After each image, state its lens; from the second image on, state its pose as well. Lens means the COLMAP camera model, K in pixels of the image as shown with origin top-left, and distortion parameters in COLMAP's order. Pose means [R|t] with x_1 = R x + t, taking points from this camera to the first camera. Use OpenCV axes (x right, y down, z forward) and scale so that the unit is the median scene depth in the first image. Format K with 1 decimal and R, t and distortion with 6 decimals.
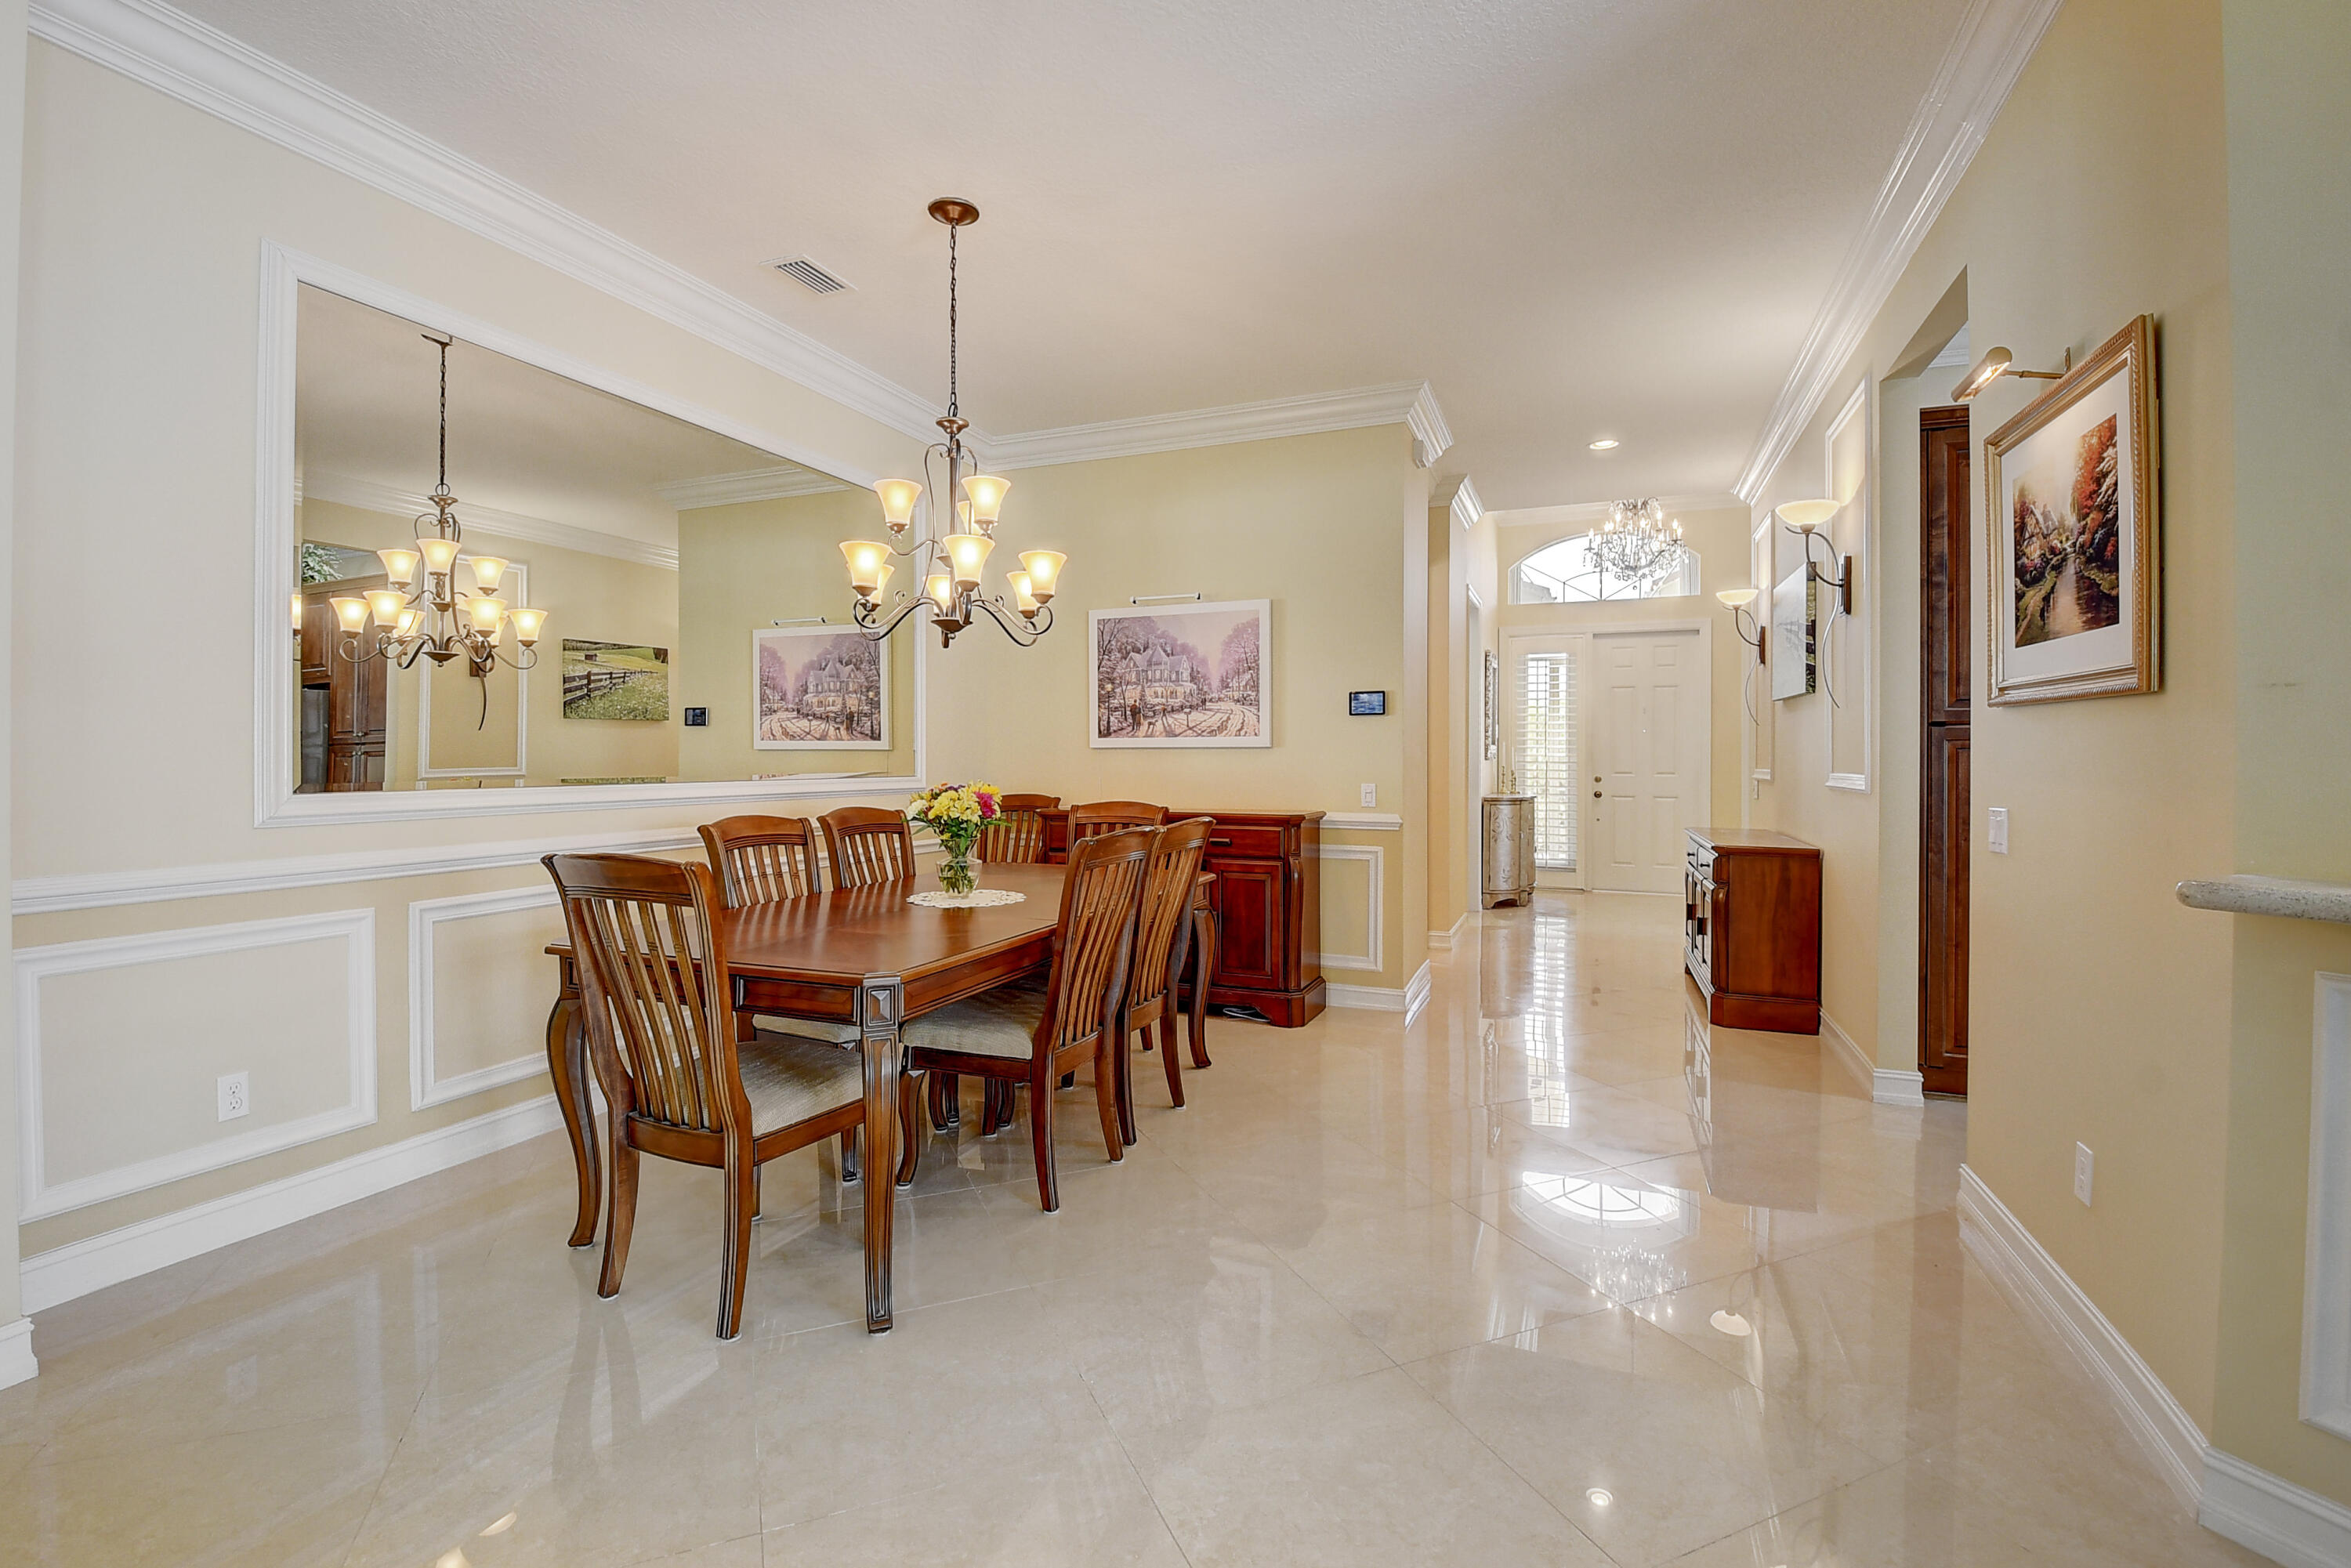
lens RADIAL K [[1034.4, 0, 1170.7], [0, 1034.4, 756.3], [0, 0, 1]] dist [0.016195, -0.027047]
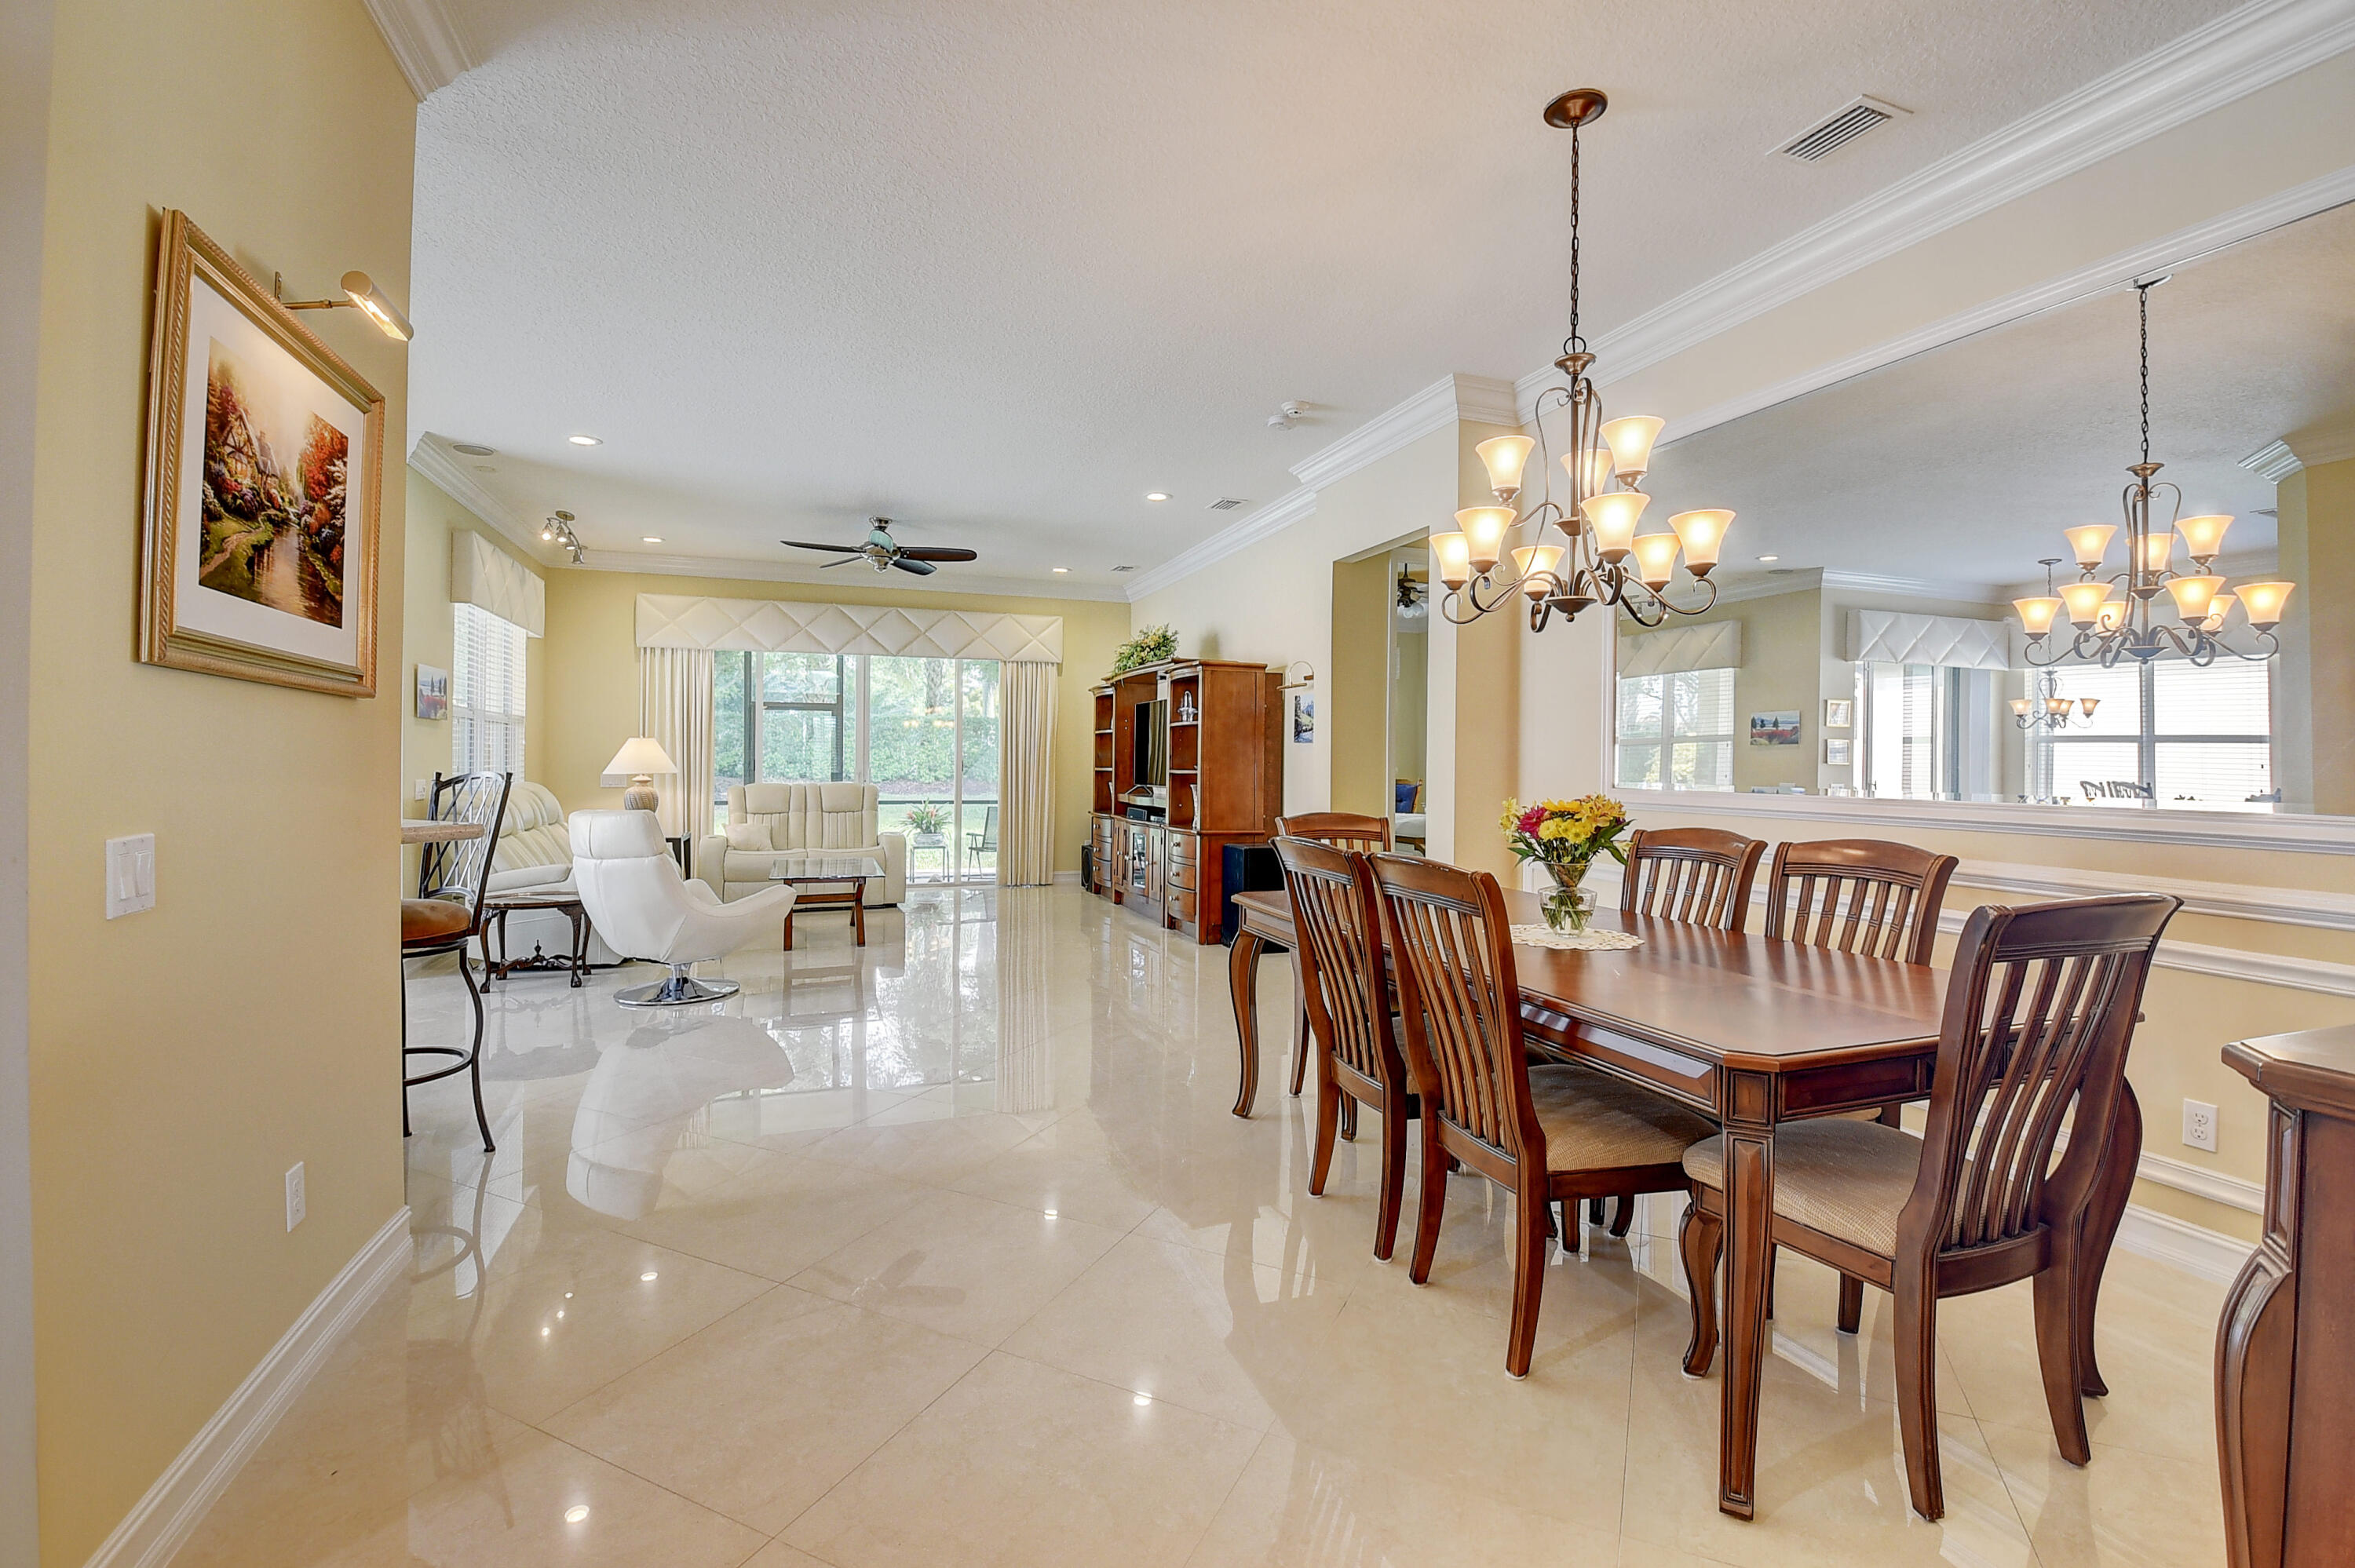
lens RADIAL K [[1036.1, 0, 1172.7], [0, 1036.1, 756.2], [0, 0, 1]] dist [0.016195, -0.027047]
pose [[-0.748051, -0.011423, -0.663543, 0.446961], [-0.010139, 0.999932, -0.005784, 0.002244], [0.663564, 0.002401, -0.748115, 1.090551]]
